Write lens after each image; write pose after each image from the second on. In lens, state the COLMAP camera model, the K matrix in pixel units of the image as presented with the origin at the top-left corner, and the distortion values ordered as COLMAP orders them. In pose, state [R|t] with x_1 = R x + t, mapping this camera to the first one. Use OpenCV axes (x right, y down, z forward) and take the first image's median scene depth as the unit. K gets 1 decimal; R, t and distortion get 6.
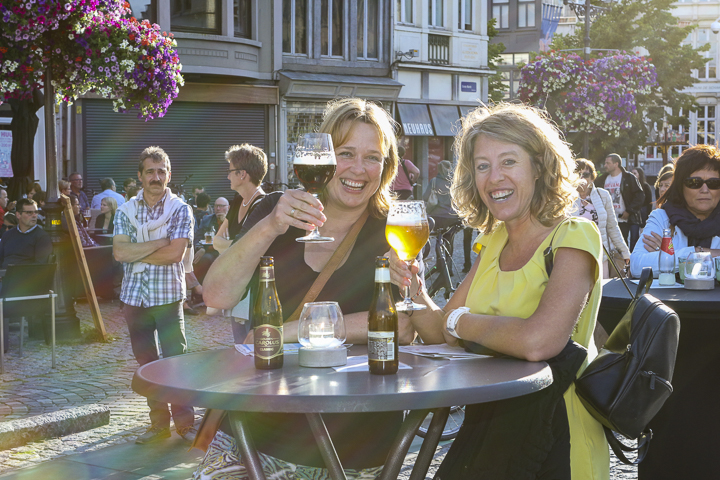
lens RADIAL K [[1285.7, 0, 360.1], [0, 1285.7, 240.2], [0, 0, 1]] dist [-0.013837, 0.000000]
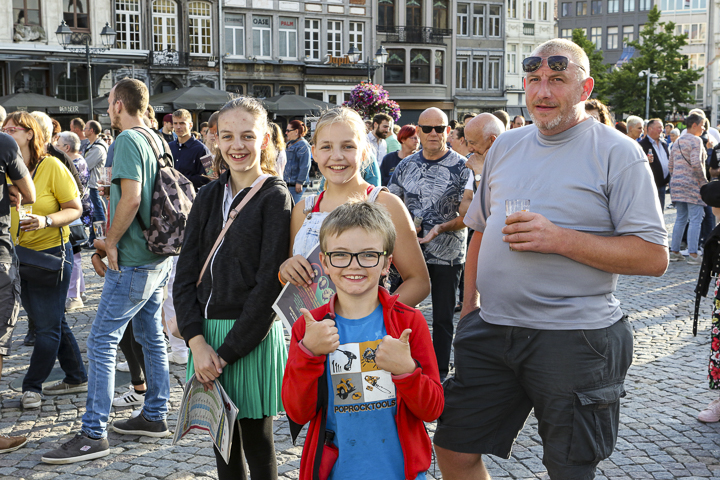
lens RADIAL K [[1066.4, 0, 360.2], [0, 1066.4, 240.7], [0, 0, 1]] dist [0.045066, 0.000000]
pose [[0.973720, 0.020656, -0.226808, 0.235643], [-0.010321, 0.998858, 0.046658, 0.055150], [0.227513, -0.043091, 0.972821, -1.078130]]
